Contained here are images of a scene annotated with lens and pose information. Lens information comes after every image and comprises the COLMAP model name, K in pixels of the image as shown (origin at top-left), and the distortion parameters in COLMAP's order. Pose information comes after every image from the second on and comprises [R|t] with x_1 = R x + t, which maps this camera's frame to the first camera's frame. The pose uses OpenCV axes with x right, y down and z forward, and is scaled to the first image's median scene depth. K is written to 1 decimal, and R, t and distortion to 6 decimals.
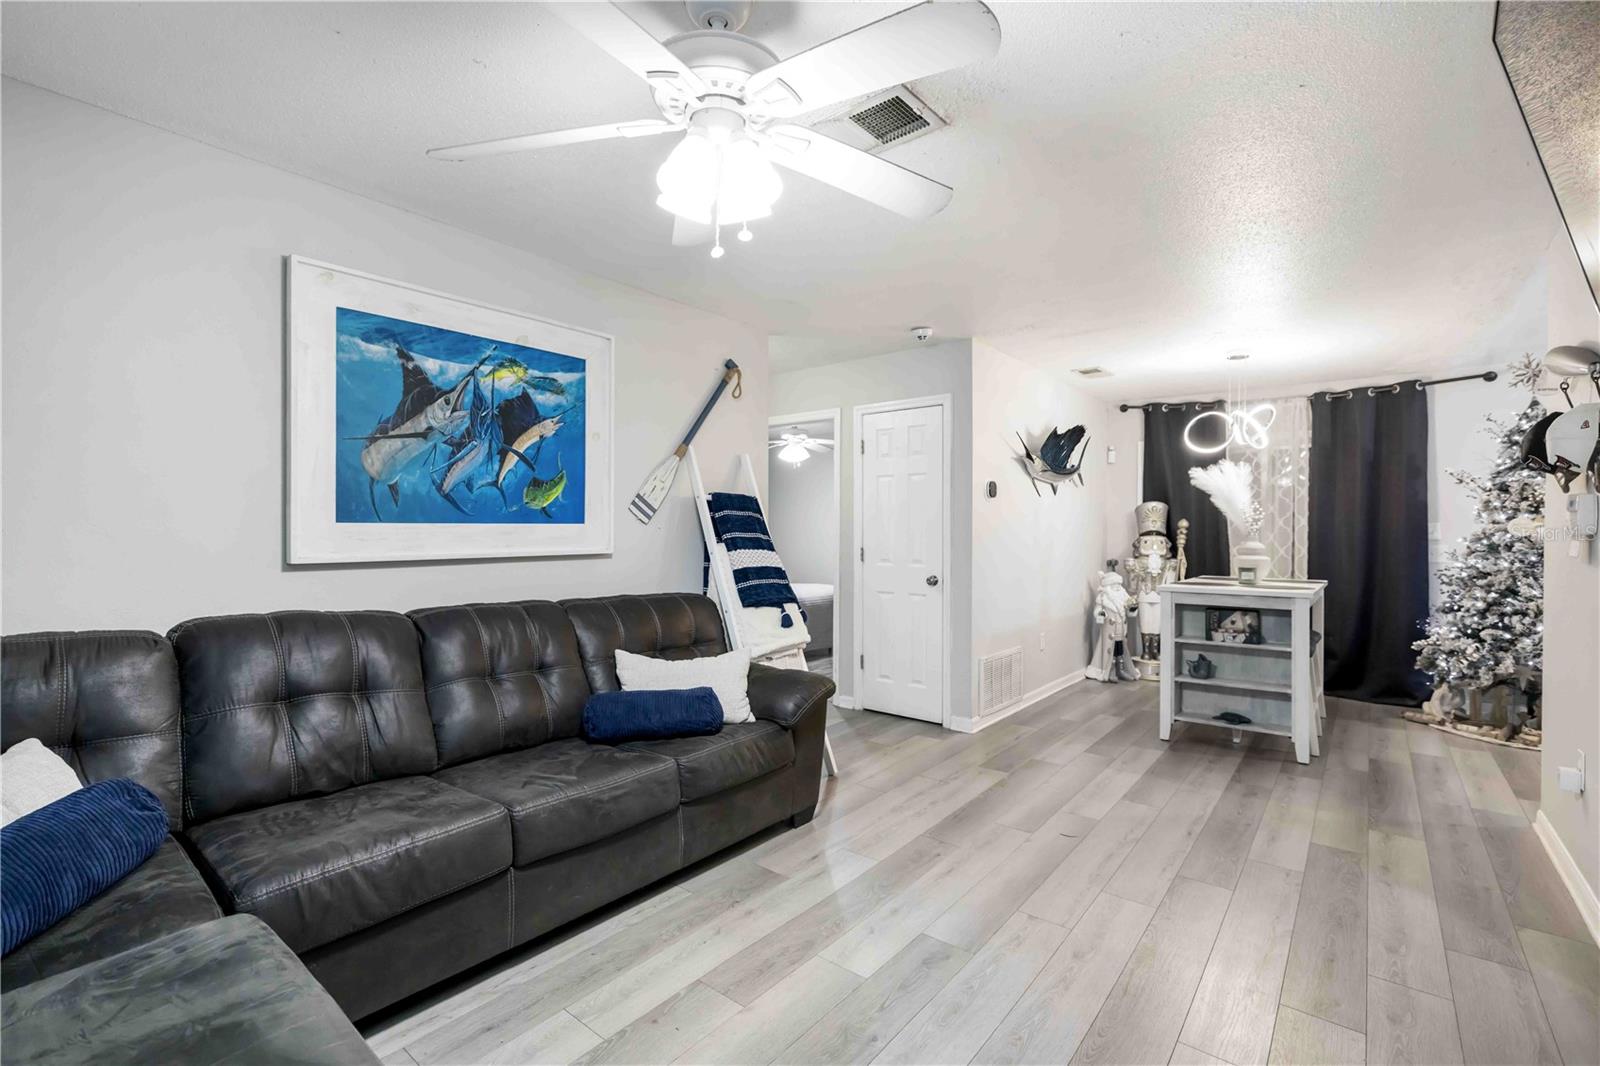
lens RADIAL K [[694.4, 0, 795.5], [0, 694.4, 533.4], [0, 0, 1]] dist [0.000624, -0.000085]
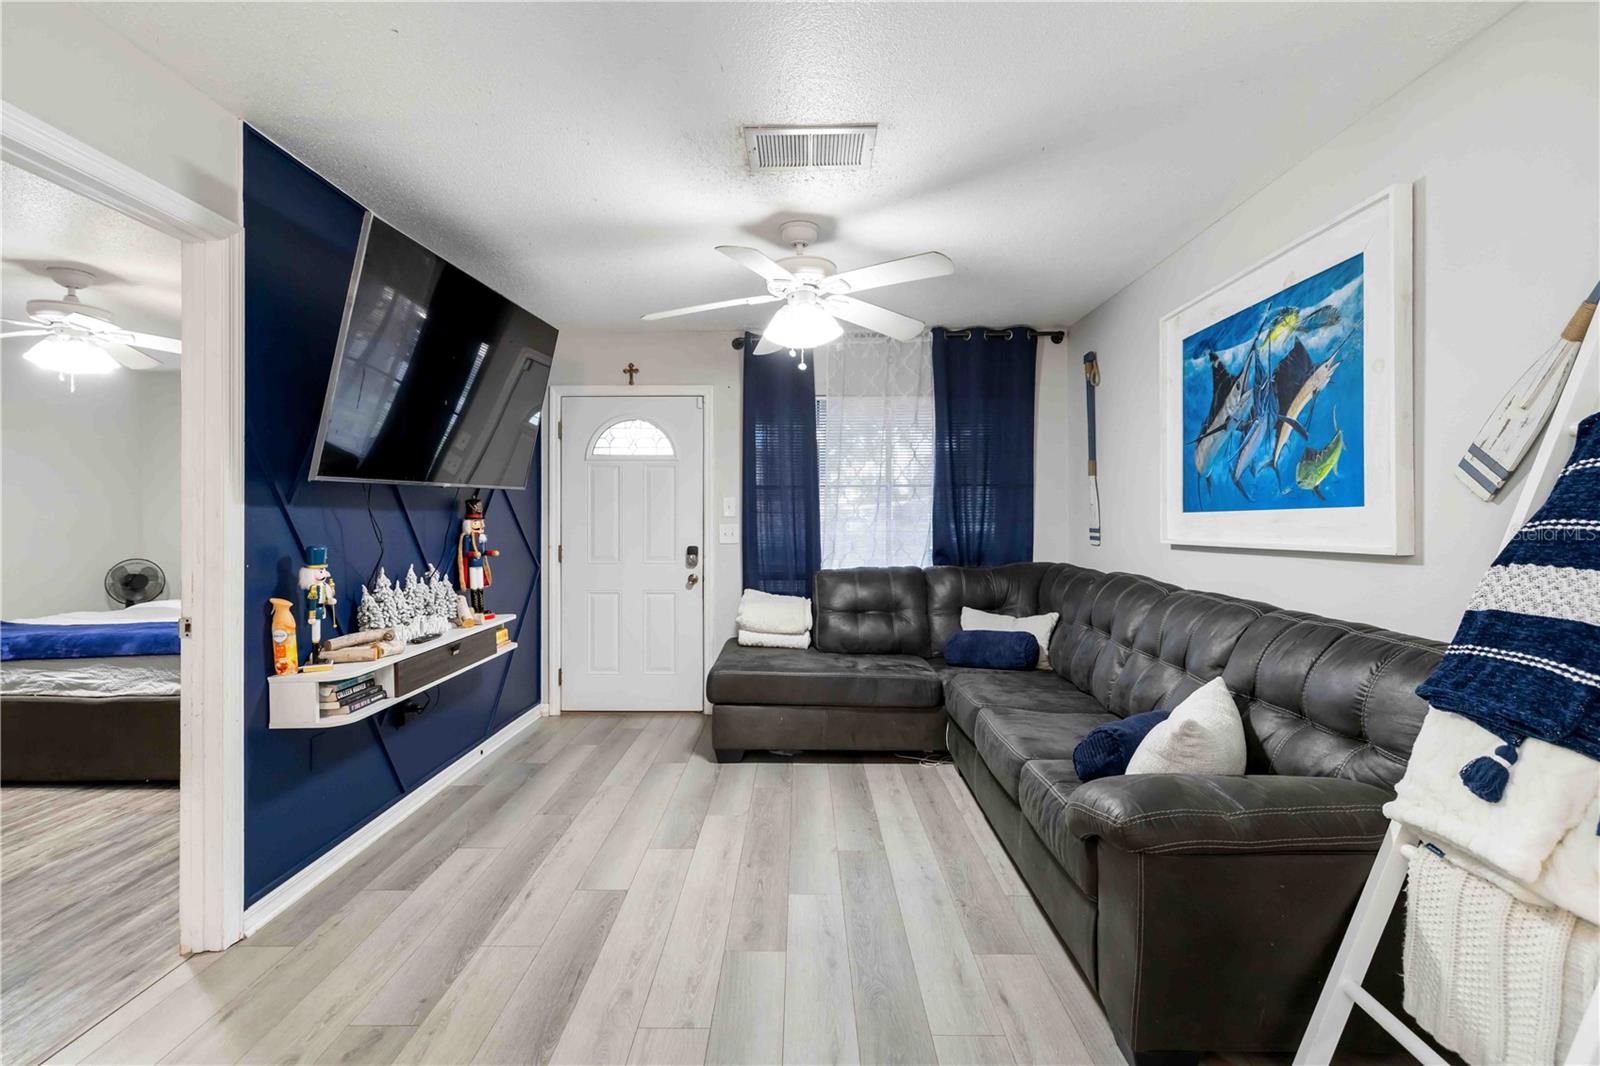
lens RADIAL K [[694.4, 0, 796.4], [0, 694.4, 525.7], [0, 0, 1]] dist [0.000624, -0.000085]
pose [[-0.772704, 0.003748, -0.634755, 0.584885], [-0.002262, 0.999960, 0.008658, -0.000985], [0.634762, 0.008126, -0.772665, 1.328299]]
